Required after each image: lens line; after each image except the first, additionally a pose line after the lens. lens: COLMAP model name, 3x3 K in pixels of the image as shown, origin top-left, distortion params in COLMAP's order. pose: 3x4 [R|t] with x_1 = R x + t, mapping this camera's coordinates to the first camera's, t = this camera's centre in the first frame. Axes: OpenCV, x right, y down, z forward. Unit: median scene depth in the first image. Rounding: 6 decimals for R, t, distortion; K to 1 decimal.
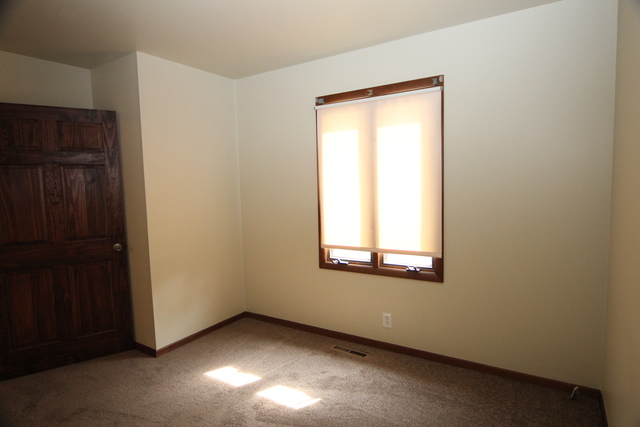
lens RADIAL K [[354.9, 0, 321.8], [0, 354.9, 217.5], [0, 0, 1]] dist [-0.016306, 0.001550]
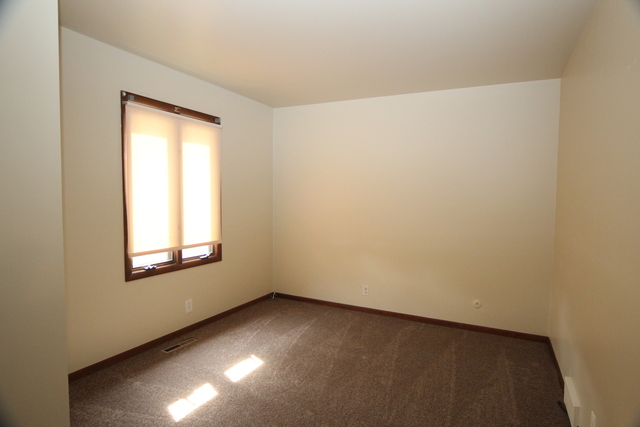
lens RADIAL K [[354.9, 0, 321.5], [0, 354.9, 212.8], [0, 0, 1]] dist [-0.016306, 0.001550]
pose [[-0.085966, -0.025305, 0.995977, -1.015943], [0.076090, 0.996591, 0.031888, -0.021399], [-0.993388, 0.078525, -0.083748, 0.638242]]
